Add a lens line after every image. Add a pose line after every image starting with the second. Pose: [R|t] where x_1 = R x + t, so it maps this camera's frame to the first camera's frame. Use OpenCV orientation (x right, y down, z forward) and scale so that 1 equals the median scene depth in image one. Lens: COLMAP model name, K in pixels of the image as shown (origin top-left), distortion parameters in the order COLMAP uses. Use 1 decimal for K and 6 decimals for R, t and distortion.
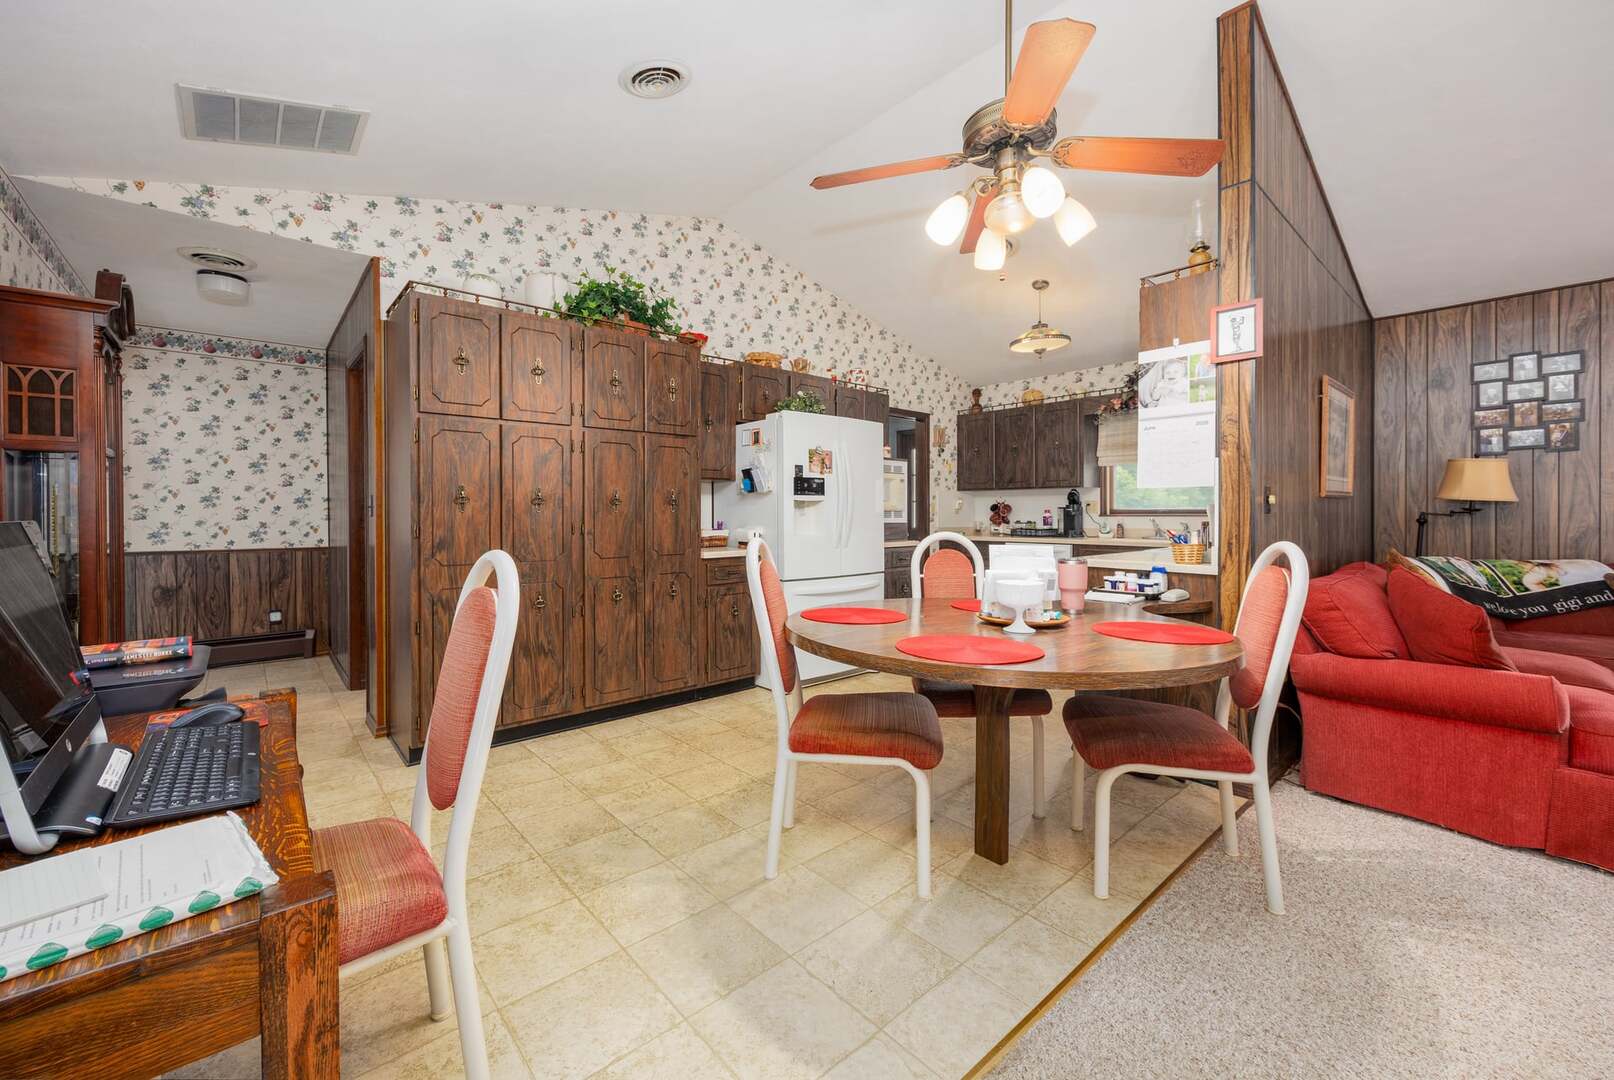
lens RADIAL K [[647.3, 0, 811.7], [0, 647.3, 516.7], [0, 0, 1]] dist [-0.001466, 0.000041]
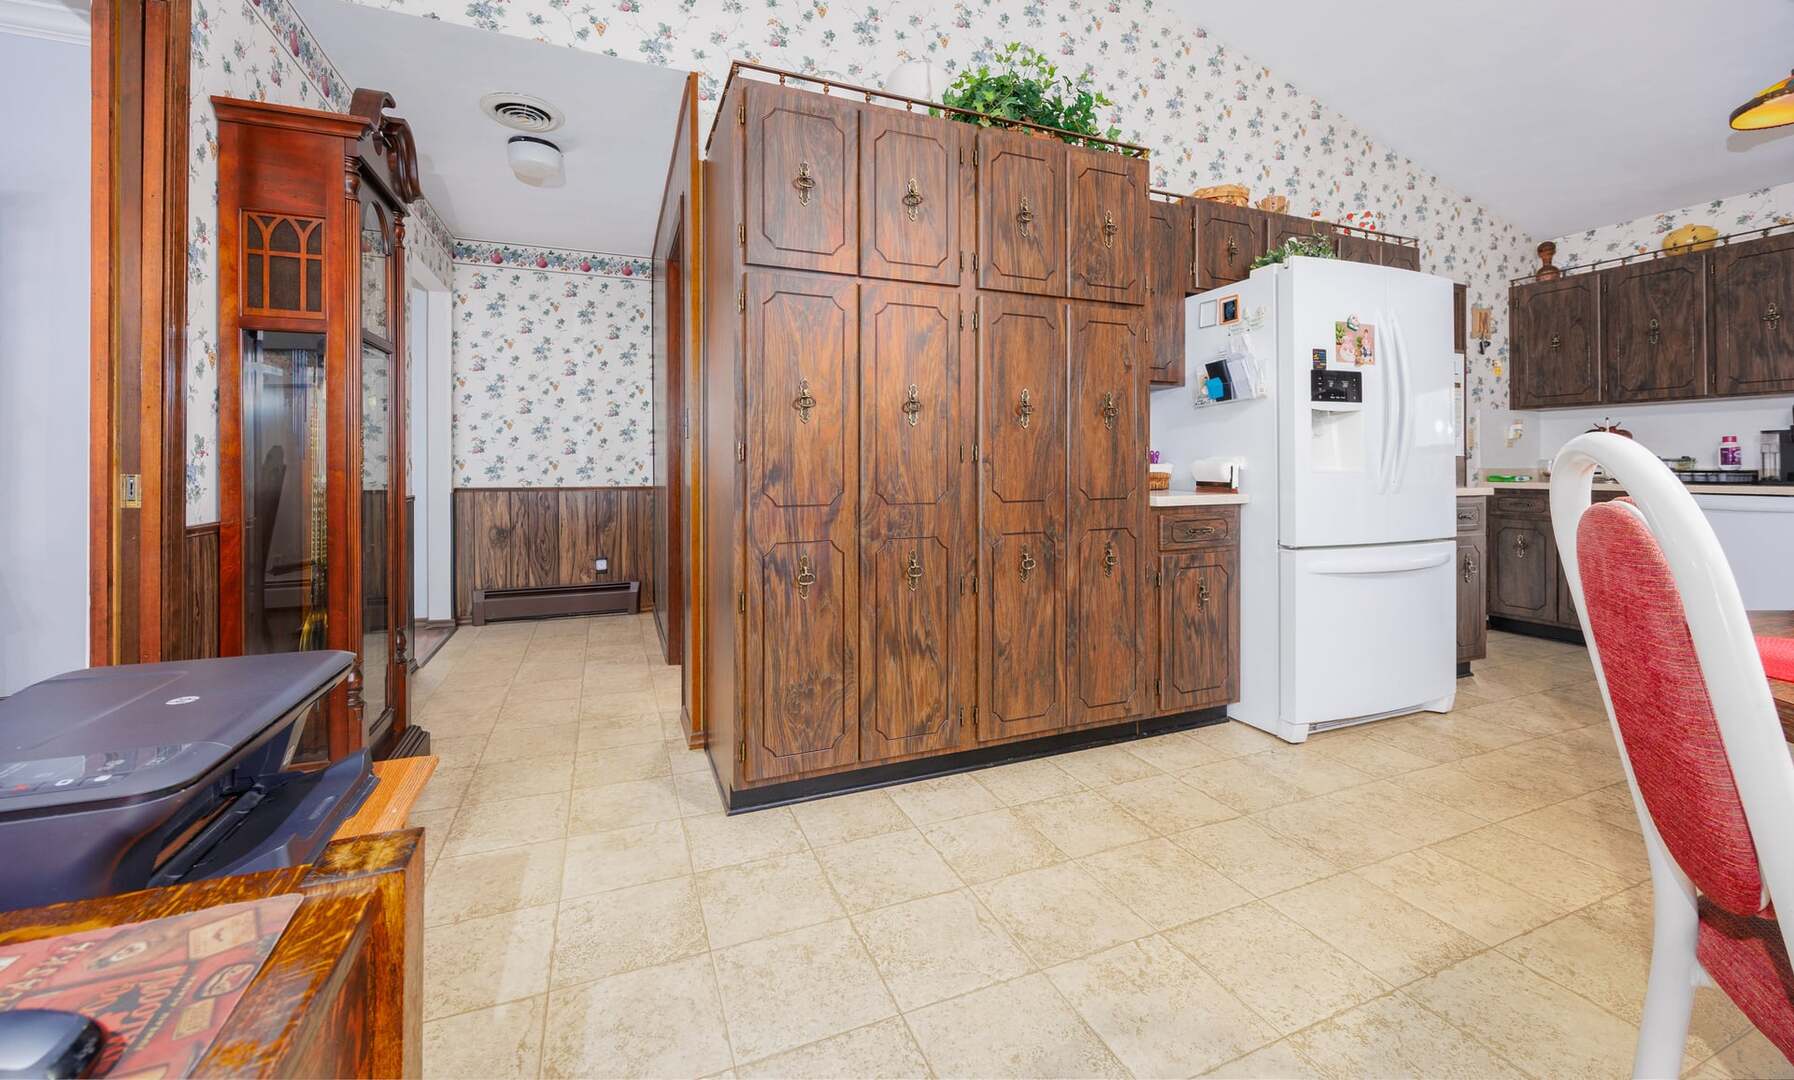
lens RADIAL K [[720.9, 0, 902.6], [0, 720.9, 464.5], [0, 0, 1]] dist [-0.001623, -0.000370]
pose [[0.945682, 0.001899, -0.325087, -0.177941], [-0.003118, 0.999990, -0.003230, 0.029166], [0.325078, 0.004068, 0.945679, 0.294453]]
